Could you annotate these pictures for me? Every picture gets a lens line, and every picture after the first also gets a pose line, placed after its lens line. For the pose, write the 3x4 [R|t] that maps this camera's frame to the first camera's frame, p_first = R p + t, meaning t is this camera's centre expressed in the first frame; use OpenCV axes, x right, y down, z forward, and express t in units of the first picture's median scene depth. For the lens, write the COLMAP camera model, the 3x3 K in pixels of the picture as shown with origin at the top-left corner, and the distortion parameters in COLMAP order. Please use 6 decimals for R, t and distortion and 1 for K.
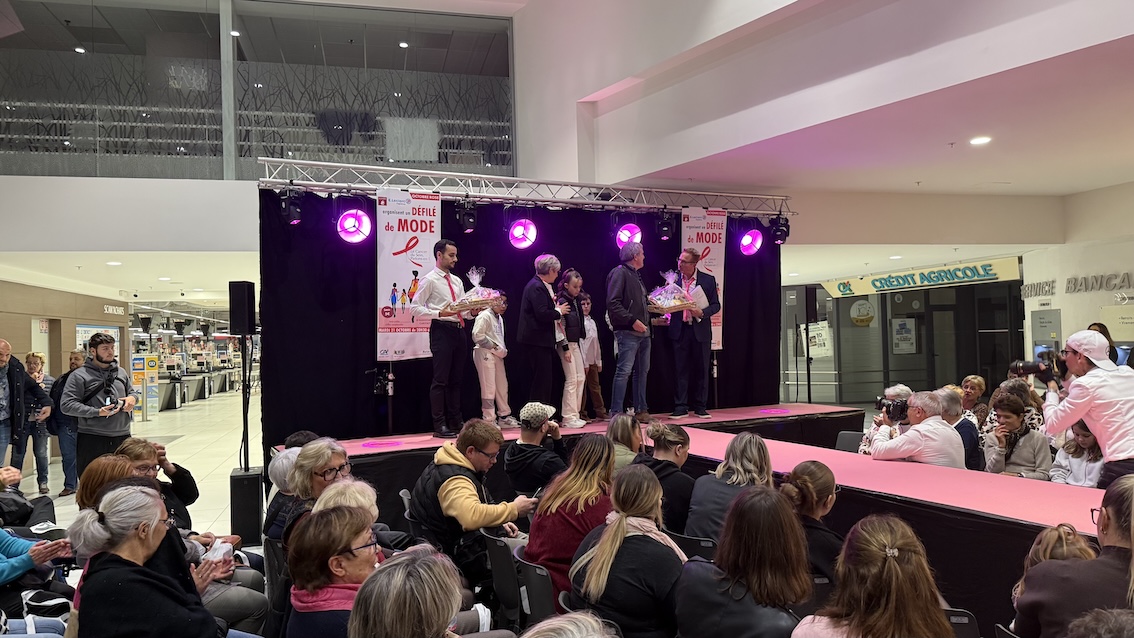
lens RADIAL K [[793.1, 0, 567.2], [0, 793.1, 323.0], [0, 0, 1]] dist [0.129295, -0.234437]
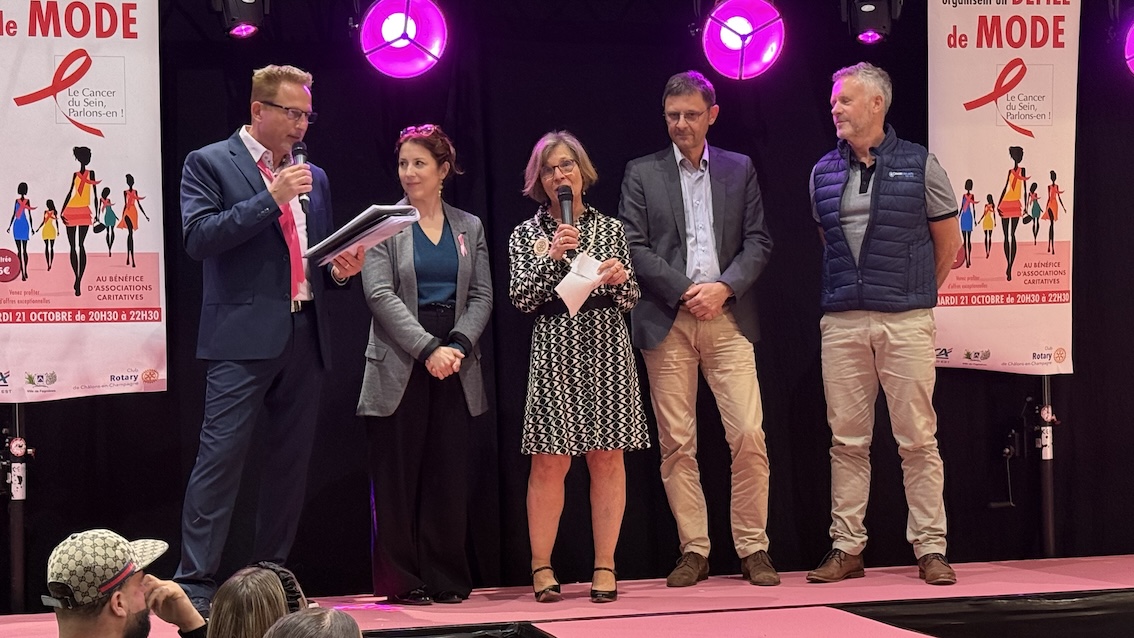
lens RADIAL K [[2133.9, 0, 571.0], [0, 2133.9, 315.7], [0, 0, 1]] dist [0.131788, -0.043064]
pose [[0.975716, -0.002928, -0.219018, 0.198855], [0.004081, 0.999980, 0.004810, 0.004353], [0.218999, -0.005587, 0.975709, 0.105769]]
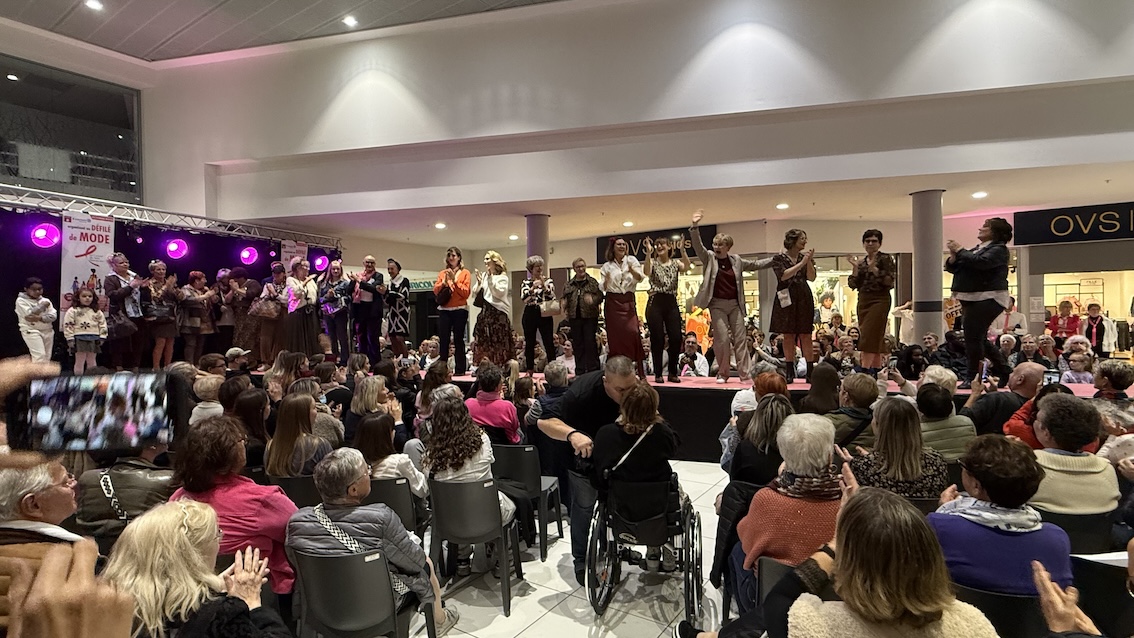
lens RADIAL K [[562.7, 0, 570.7], [0, 562.7, 318.1], [0, 0, 1]] dist [-0.004170, -0.000117]
pose [[0.739906, 0.008494, 0.672656, -0.204244], [-0.016478, 0.999849, 0.005500, 0.003186], [-0.672508, -0.015154, 0.739935, -0.293829]]
